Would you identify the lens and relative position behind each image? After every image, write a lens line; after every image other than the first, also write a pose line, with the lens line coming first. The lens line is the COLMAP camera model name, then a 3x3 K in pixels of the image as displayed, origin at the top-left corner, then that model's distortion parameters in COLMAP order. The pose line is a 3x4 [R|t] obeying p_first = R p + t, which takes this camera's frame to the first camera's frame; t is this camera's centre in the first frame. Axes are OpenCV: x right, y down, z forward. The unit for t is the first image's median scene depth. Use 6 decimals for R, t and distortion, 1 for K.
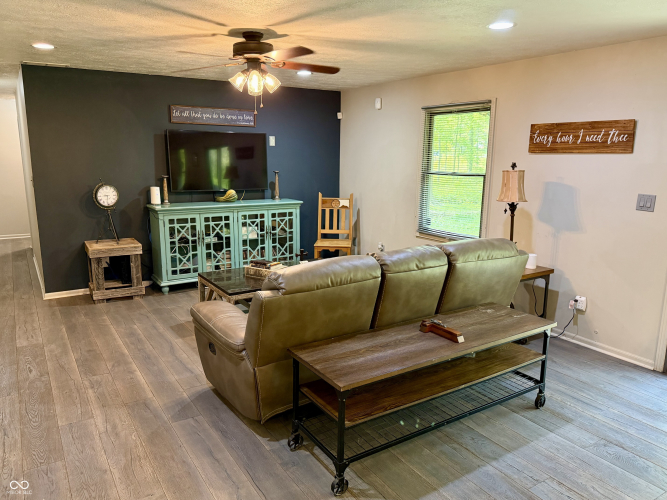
lens RADIAL K [[498.6, 0, 334.6], [0, 498.6, 251.9], [0, 0, 1]] dist [0.042303, -0.047428]
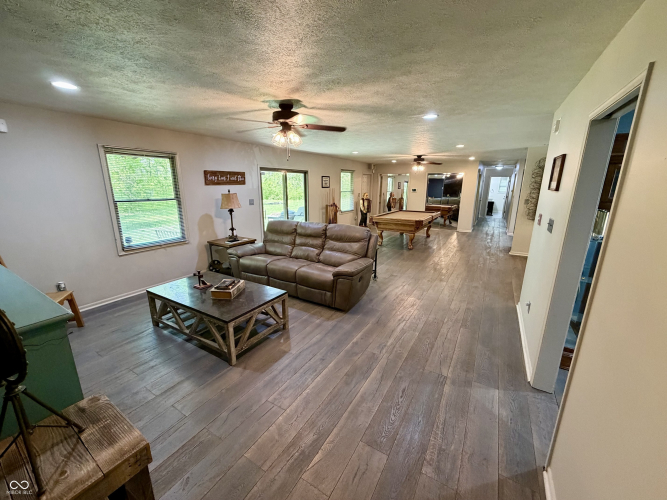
lens RADIAL K [[266.0, 0, 330.7], [0, 266.0, 249.5], [0, 0, 1]] dist [-0.000082, 0.000193]
pose [[-0.435738, -0.223163, 0.871969, -0.839759], [0.171674, 0.930385, 0.323902, -0.229100], [-0.883550, 0.290831, -0.367093, 1.090445]]
